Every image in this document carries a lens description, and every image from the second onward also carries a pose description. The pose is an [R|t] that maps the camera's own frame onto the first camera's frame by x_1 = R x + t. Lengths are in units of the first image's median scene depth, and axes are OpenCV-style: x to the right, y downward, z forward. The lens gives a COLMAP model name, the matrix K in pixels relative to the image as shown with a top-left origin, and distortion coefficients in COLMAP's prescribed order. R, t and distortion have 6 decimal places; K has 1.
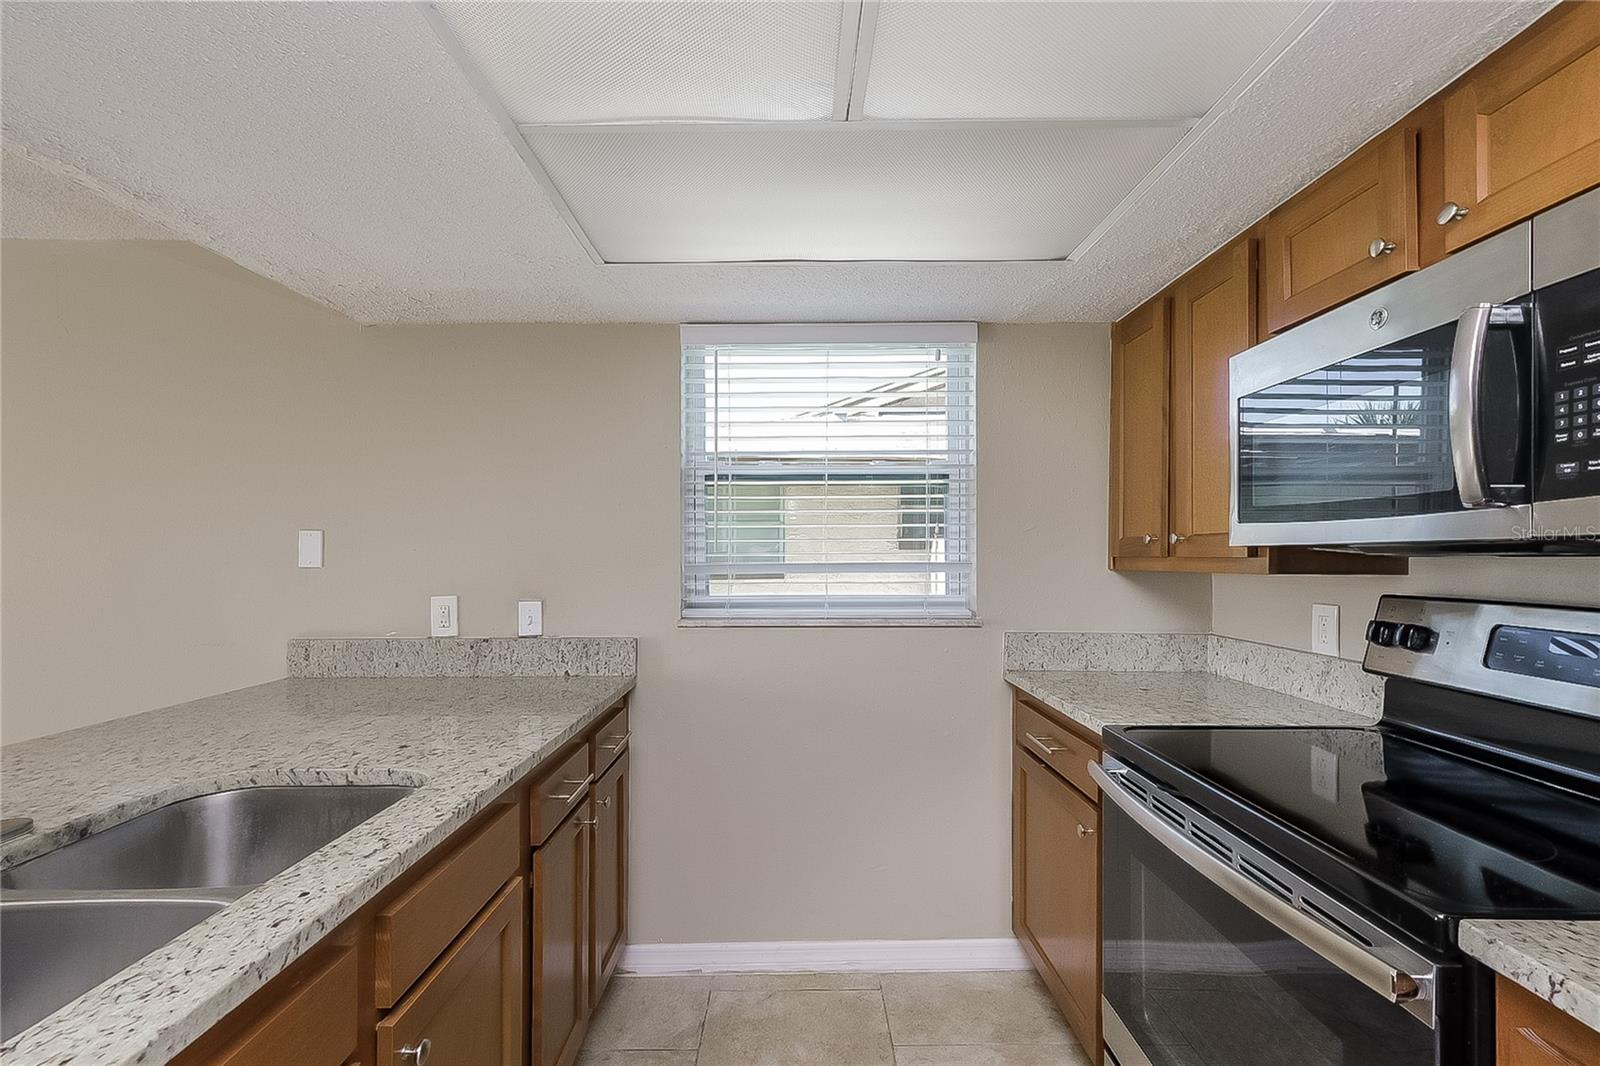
lens RADIAL K [[699.4, 0, 800.5], [0, 699.4, 540.3], [0, 0, 1]] dist [0.005006, -0.000034]
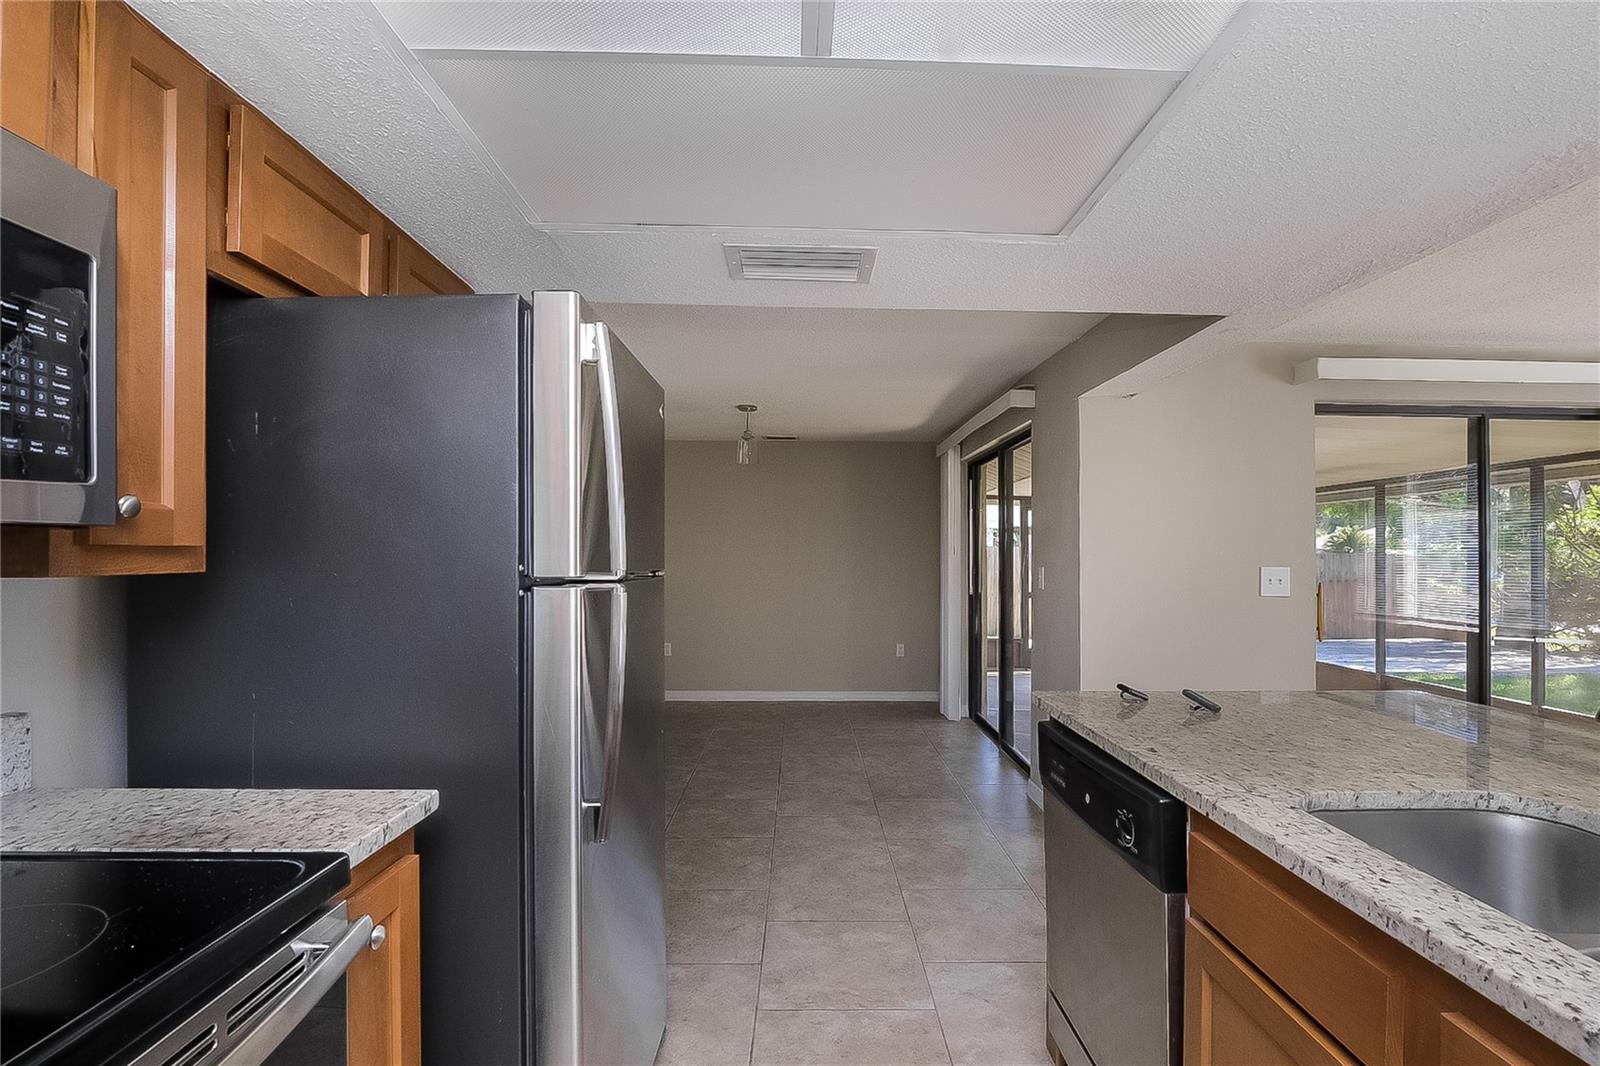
lens RADIAL K [[699.4, 0, 785.3], [0, 699.4, 540.3], [0, 0, 1]] dist [0.005006, -0.000034]
pose [[-0.999941, -0.000813, 0.010860, 0.138113], [-0.001113, 0.999617, -0.027634, 0.039706], [-0.010833, -0.027644, -0.999559, 1.912140]]
